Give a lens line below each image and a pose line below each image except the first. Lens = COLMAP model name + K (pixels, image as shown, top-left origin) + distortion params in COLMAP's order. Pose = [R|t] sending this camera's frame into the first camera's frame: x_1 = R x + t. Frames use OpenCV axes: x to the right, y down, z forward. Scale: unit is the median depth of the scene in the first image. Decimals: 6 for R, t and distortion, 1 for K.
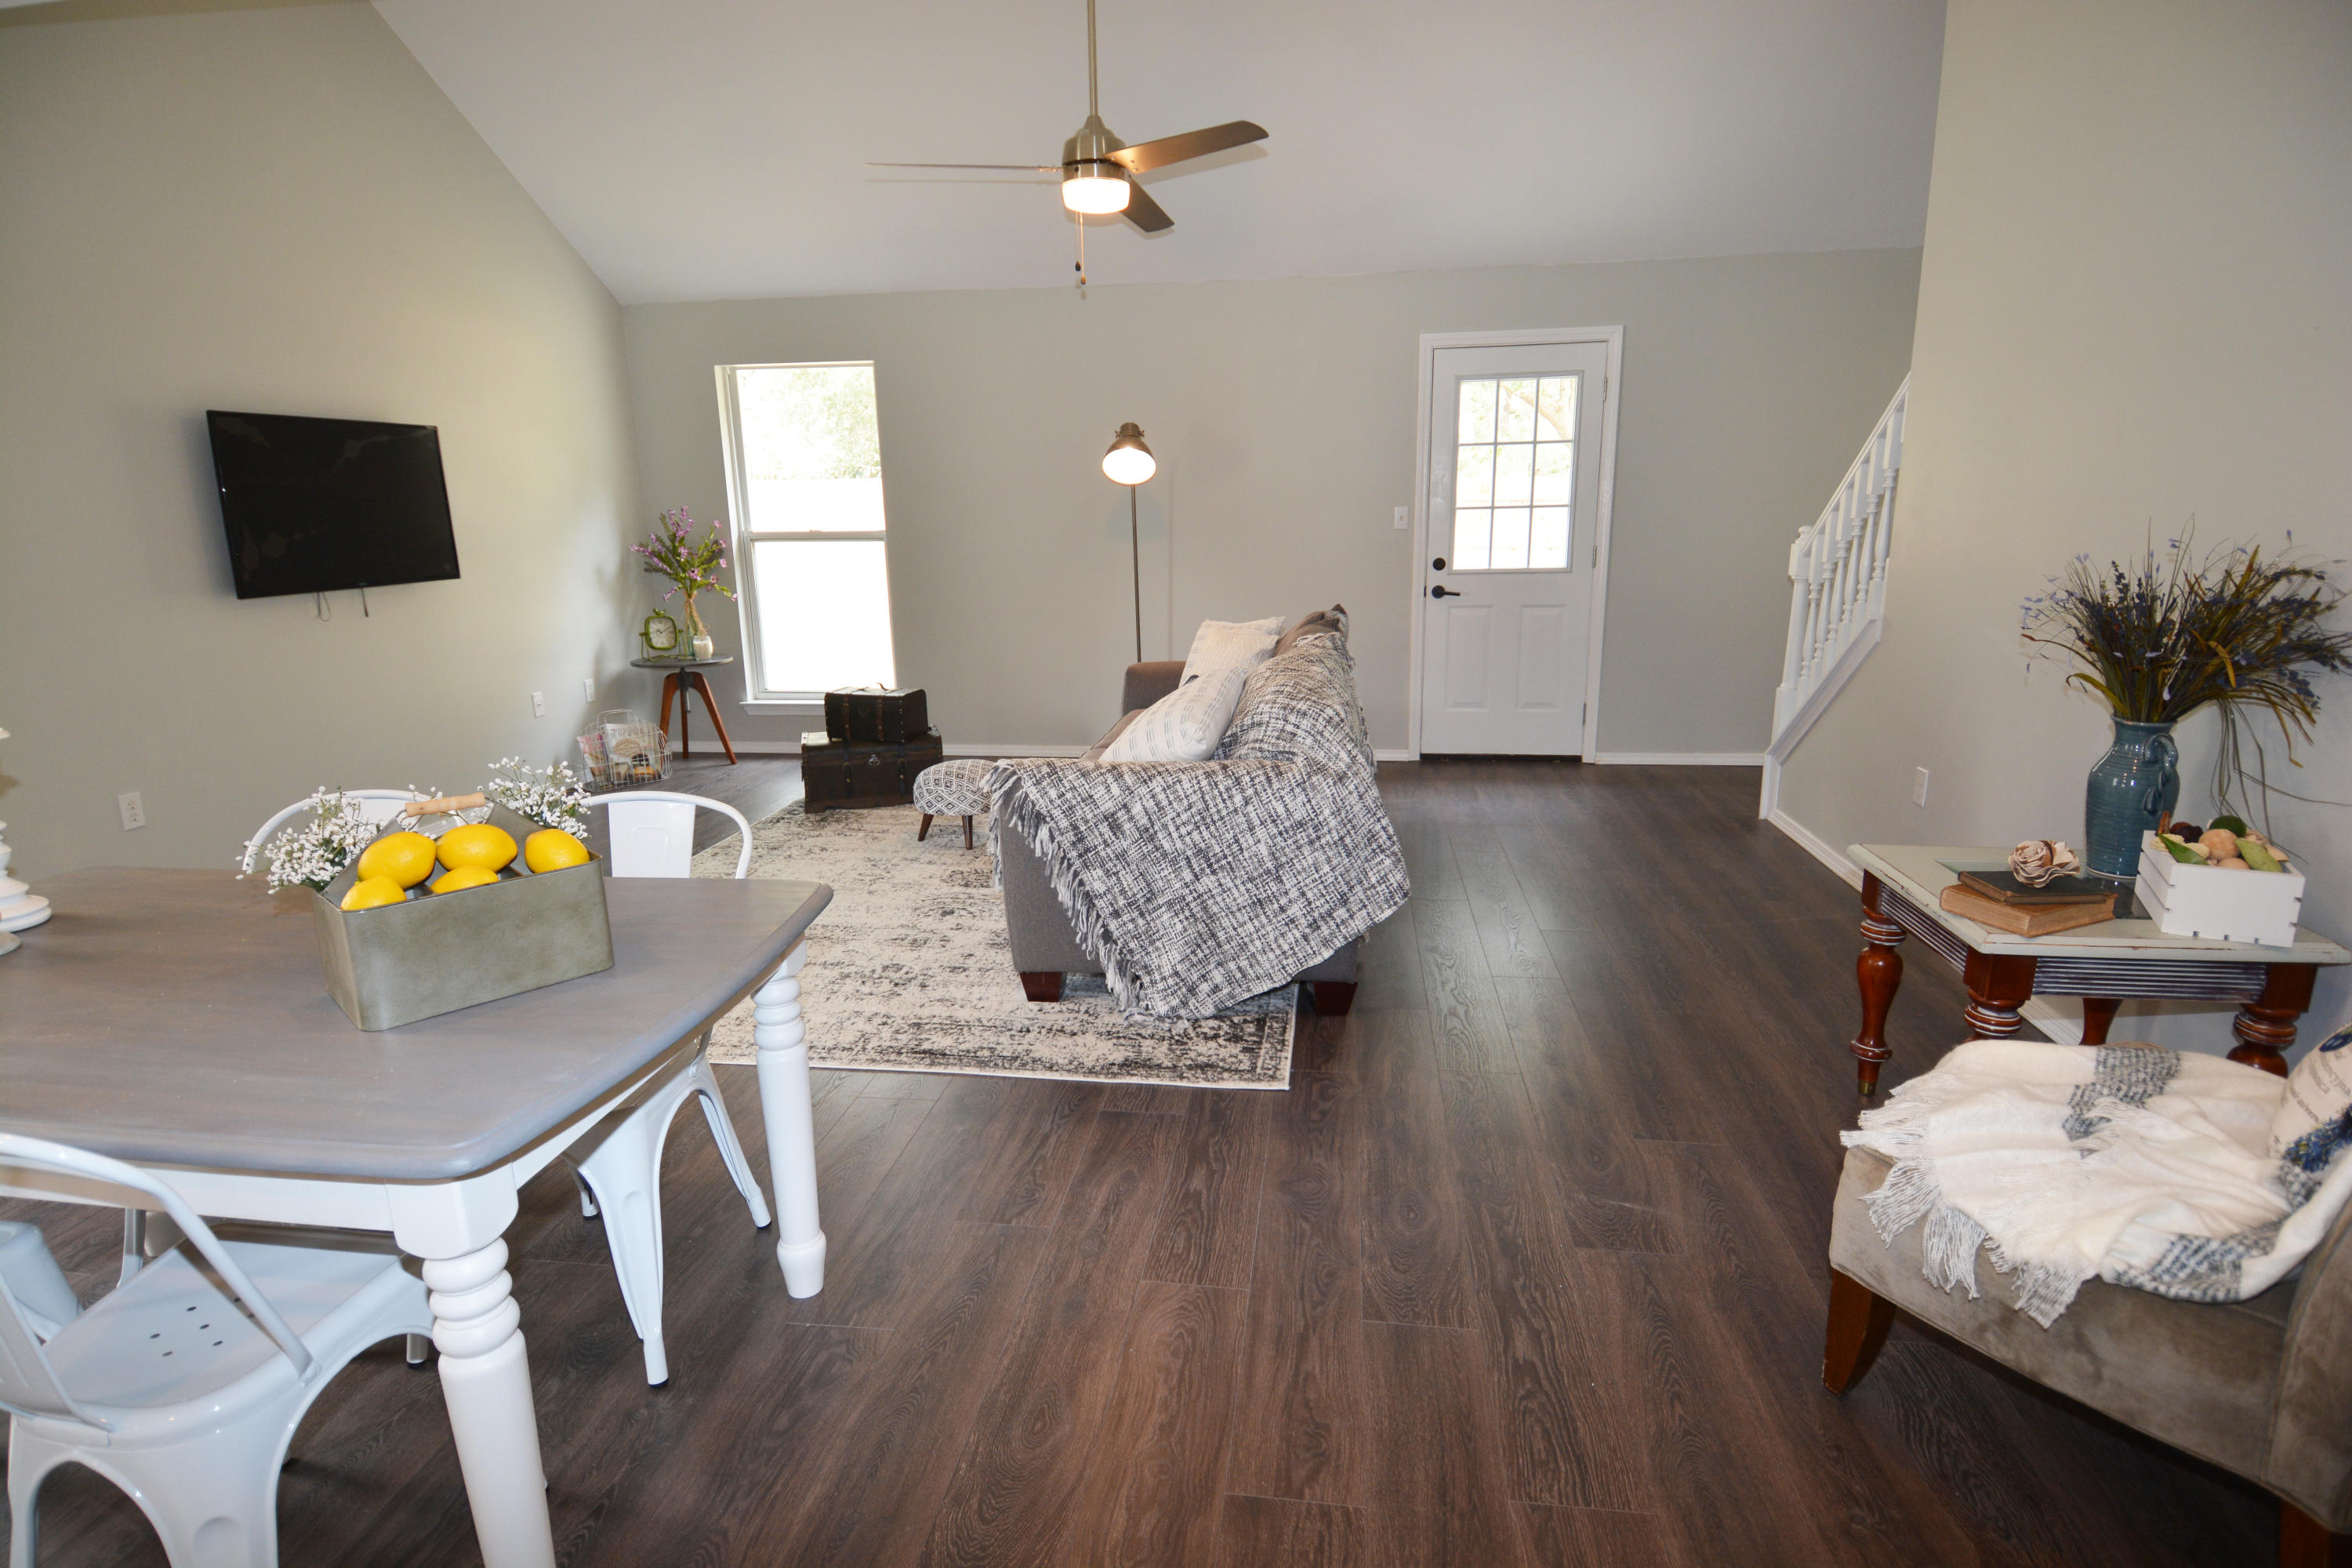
lens RADIAL K [[1211.8, 0, 1173.5], [0, 1211.8, 790.9], [0, 0, 1]] dist [-0.024364, -0.001413]
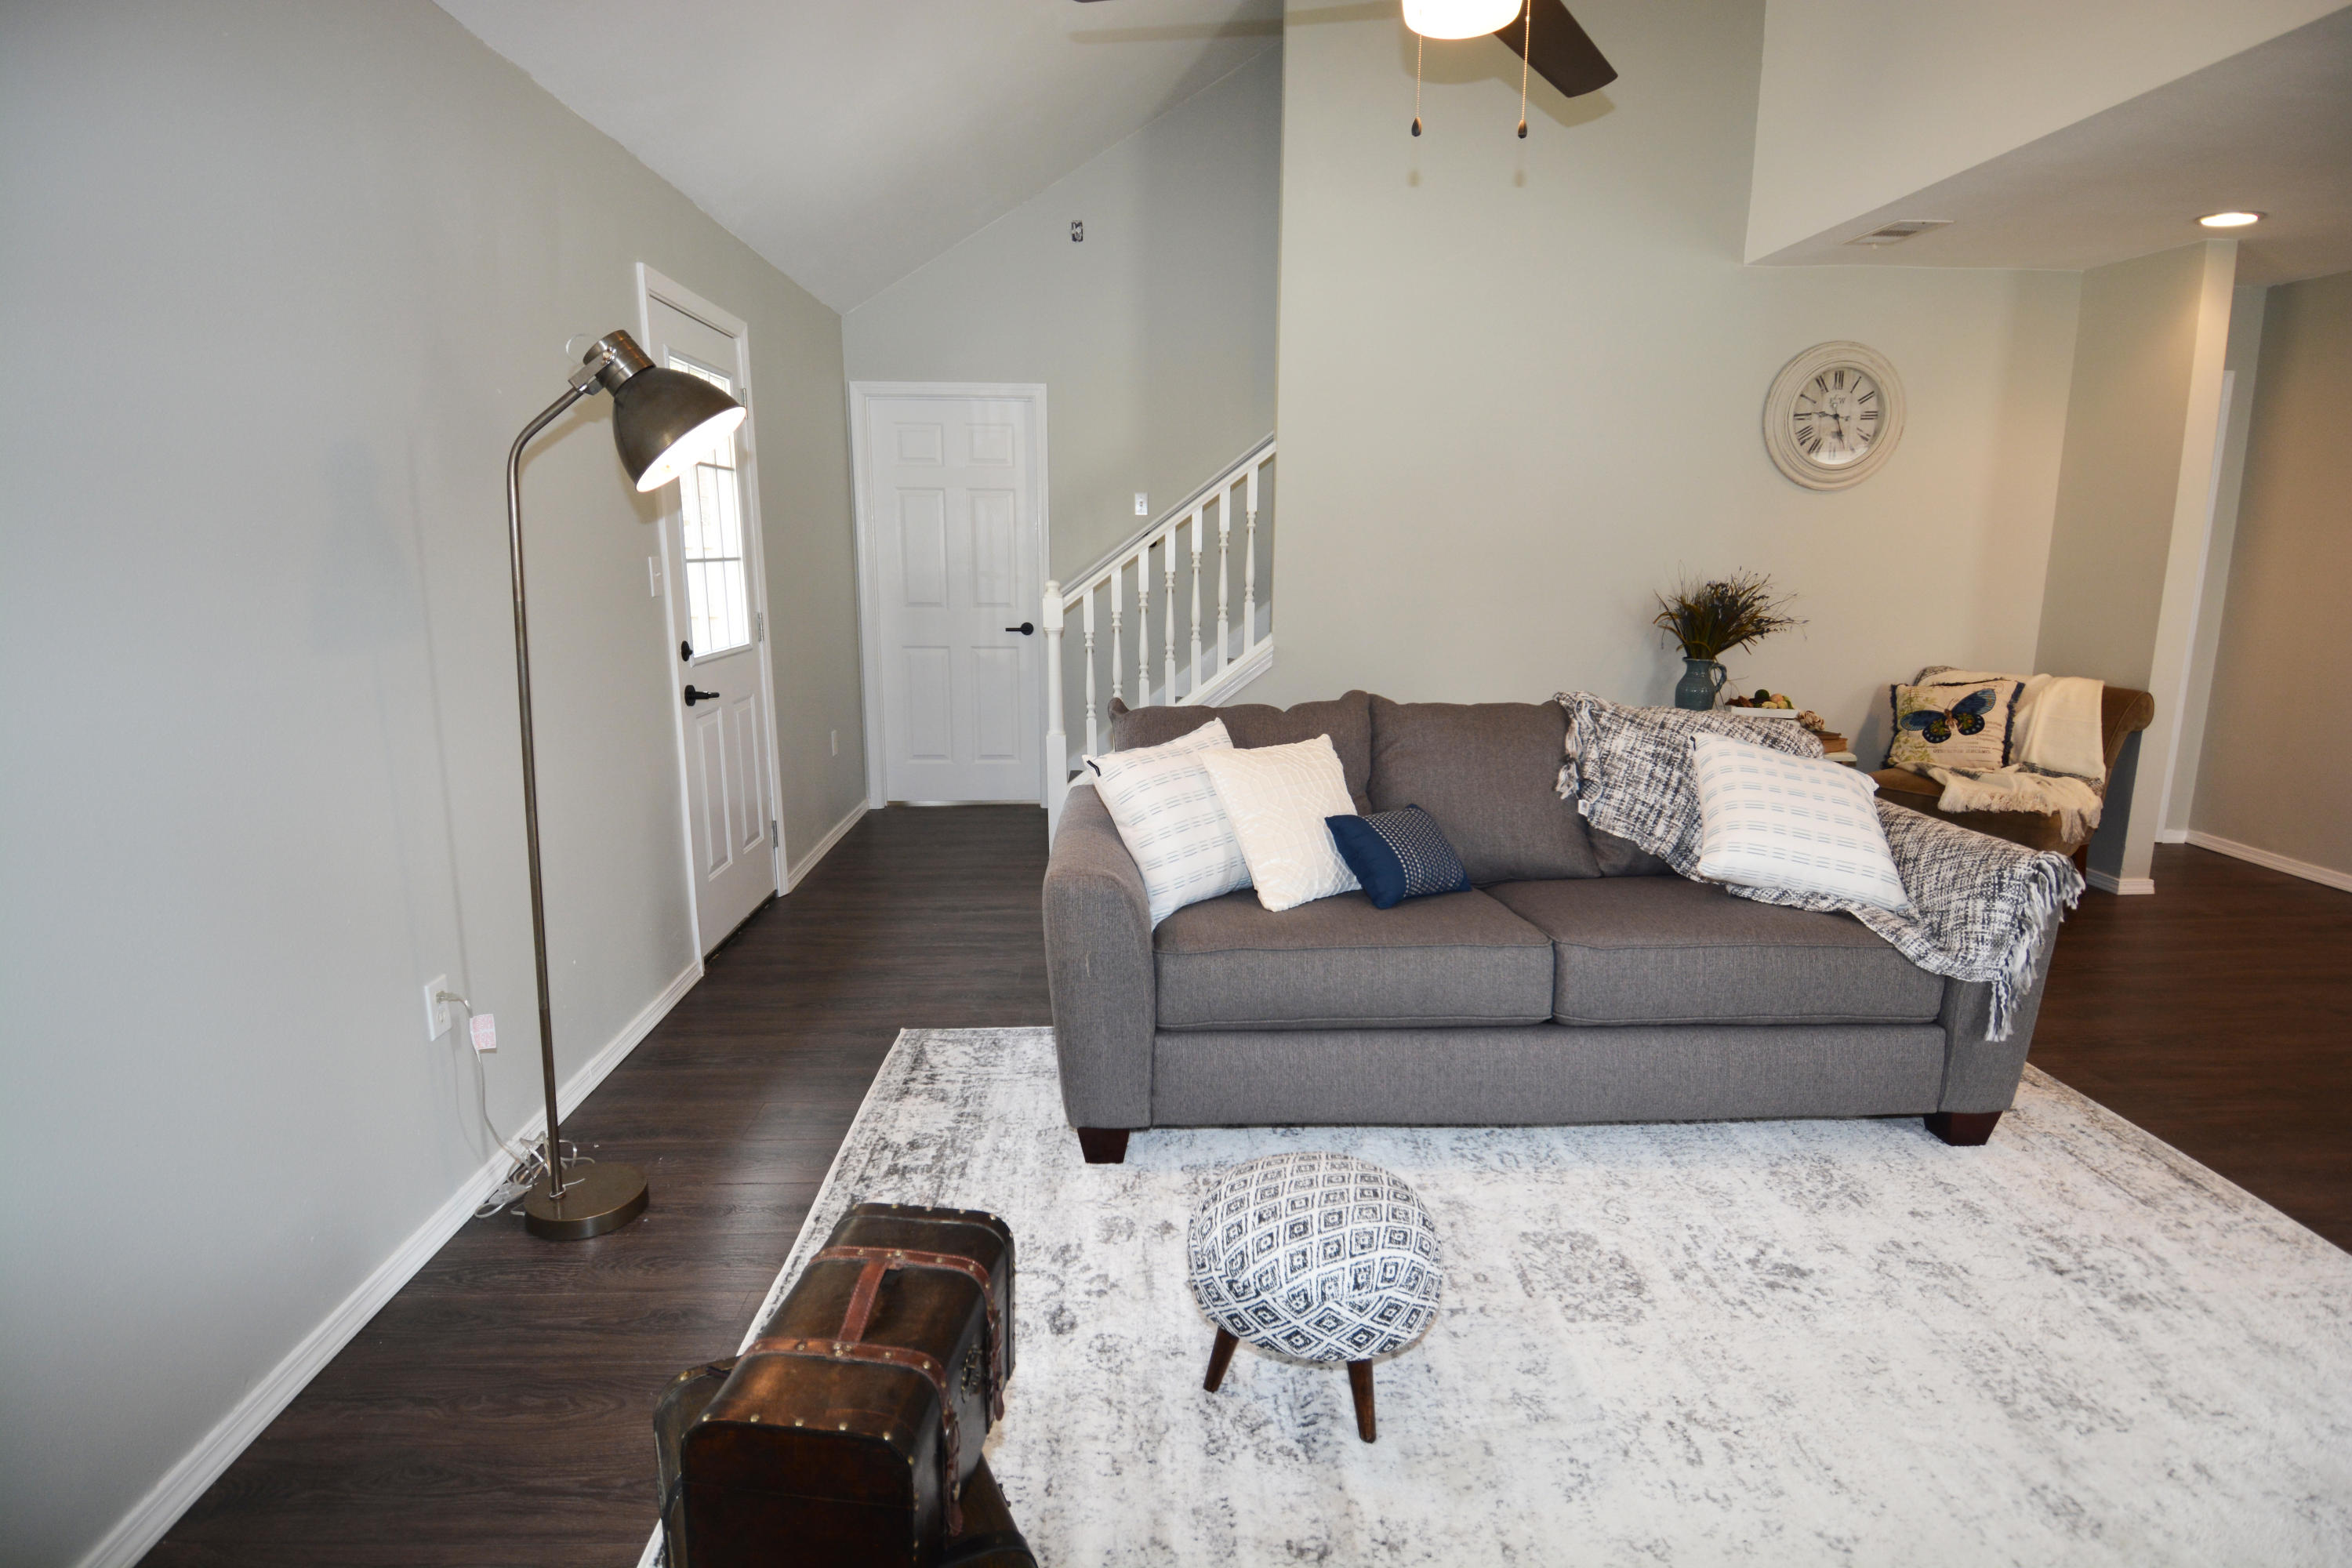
lens RADIAL K [[1211.8, 0, 1172.7], [0, 1211.8, 774.8], [0, 0, 1]] dist [-0.024364, -0.001413]
pose [[-0.165995, -0.170679, 0.971244, -0.685667], [0.220774, 0.953476, 0.205288, -0.319929], [-0.961096, 0.248502, -0.120591, 1.370726]]
